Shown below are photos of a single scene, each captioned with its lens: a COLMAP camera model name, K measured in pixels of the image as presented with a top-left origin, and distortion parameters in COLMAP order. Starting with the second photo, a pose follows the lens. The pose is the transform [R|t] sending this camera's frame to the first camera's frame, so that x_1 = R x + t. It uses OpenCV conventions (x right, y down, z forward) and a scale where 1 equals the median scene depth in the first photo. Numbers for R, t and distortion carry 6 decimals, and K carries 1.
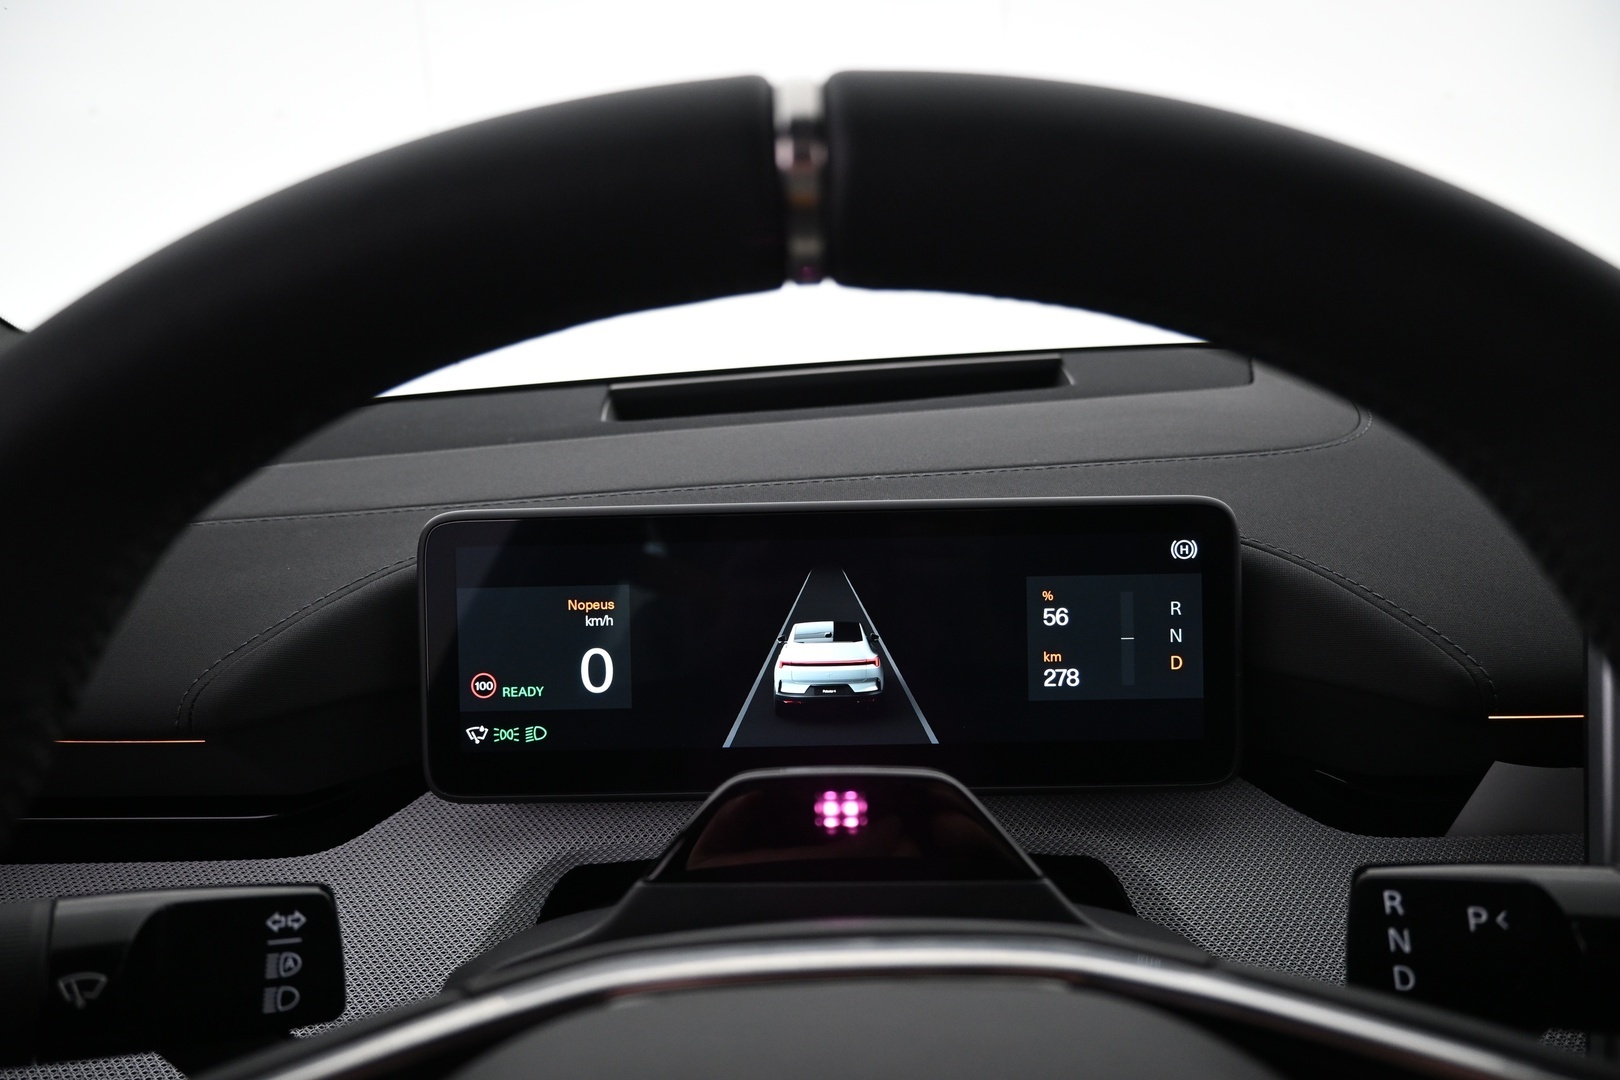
lens RADIAL K [[1105.9, 0, 807.4], [0, 1105.9, 537.7], [0, 0, 1]] dist [0.005501, -0.007371]
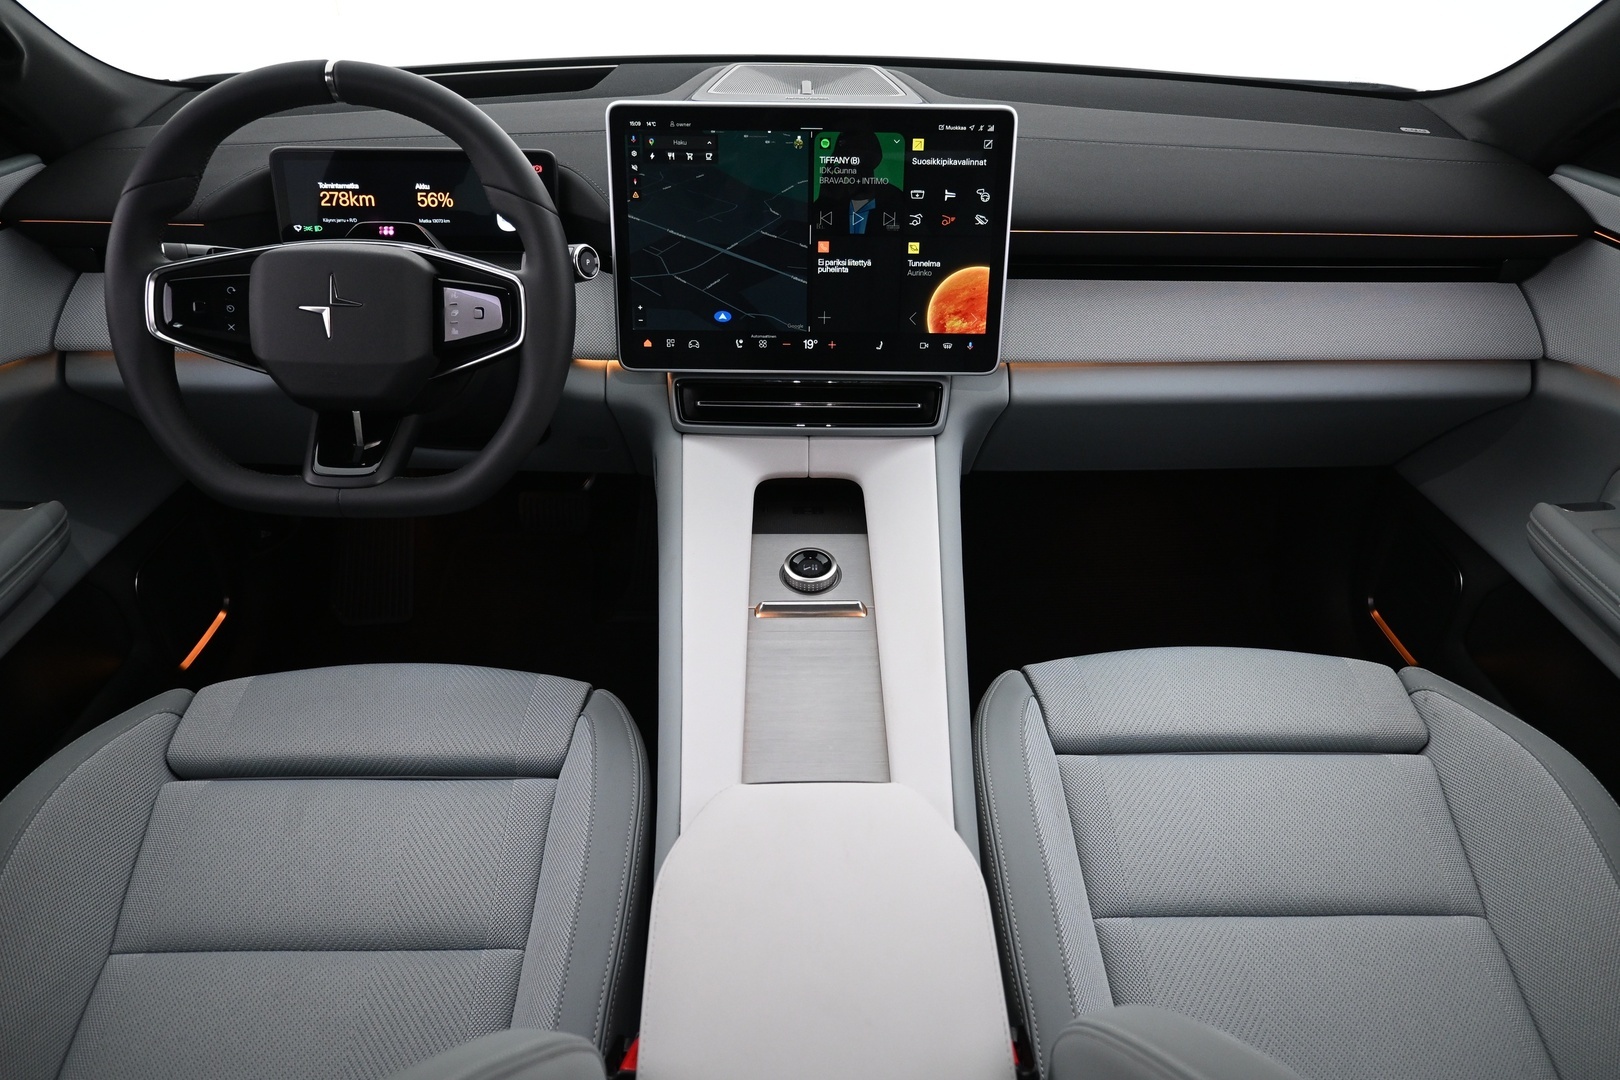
lens RADIAL K [[1105.9, 0, 783.0], [0, 1105.9, 548.5], [0, 0, 1]] dist [0.005501, -0.007371]
pose [[0.997215, 0.004982, 0.074417, 0.751418], [-0.027662, 0.951308, 0.306997, 0.049687], [-0.069264, -0.308200, 0.948797, -2.080169]]
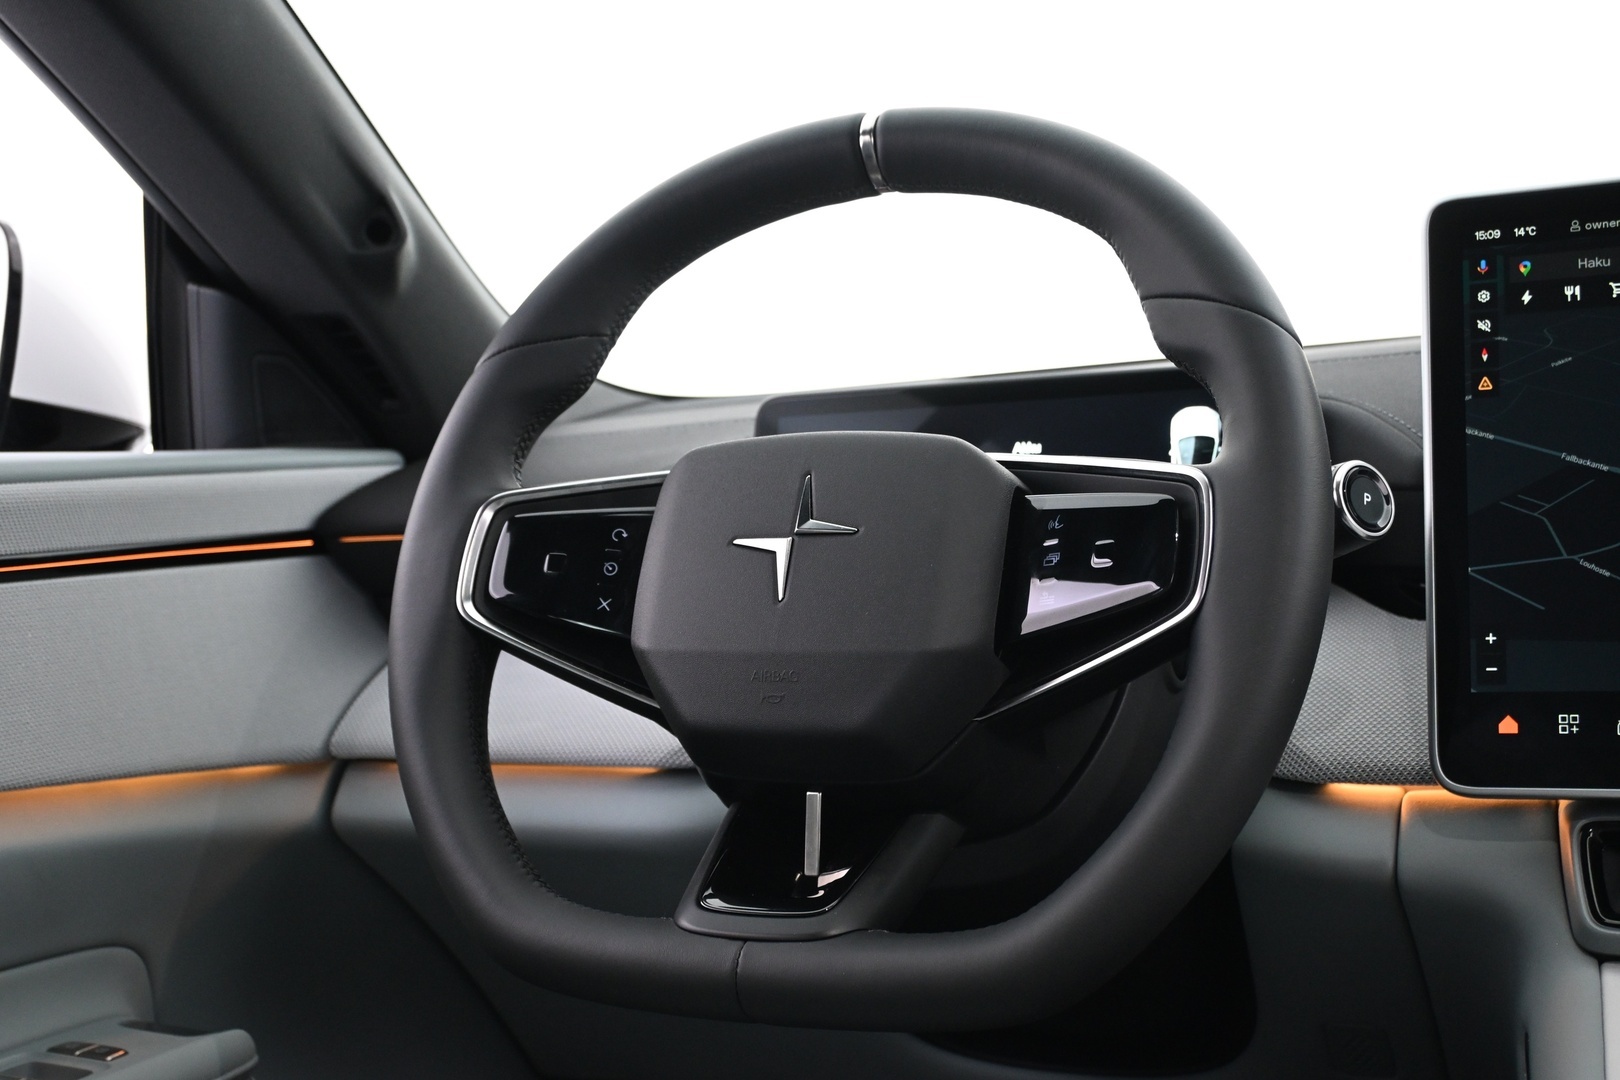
lens RADIAL K [[2033.8, 0, 801.3], [0, 2033.8, 540.7], [0, 0, 1]] dist [0.010076, 0.000000]
pose [[0.932233, -0.001703, -0.361854, 0.696888], [-0.070809, 0.979798, -0.187035, 0.674204], [0.354863, 0.199982, 0.913280, -1.460525]]
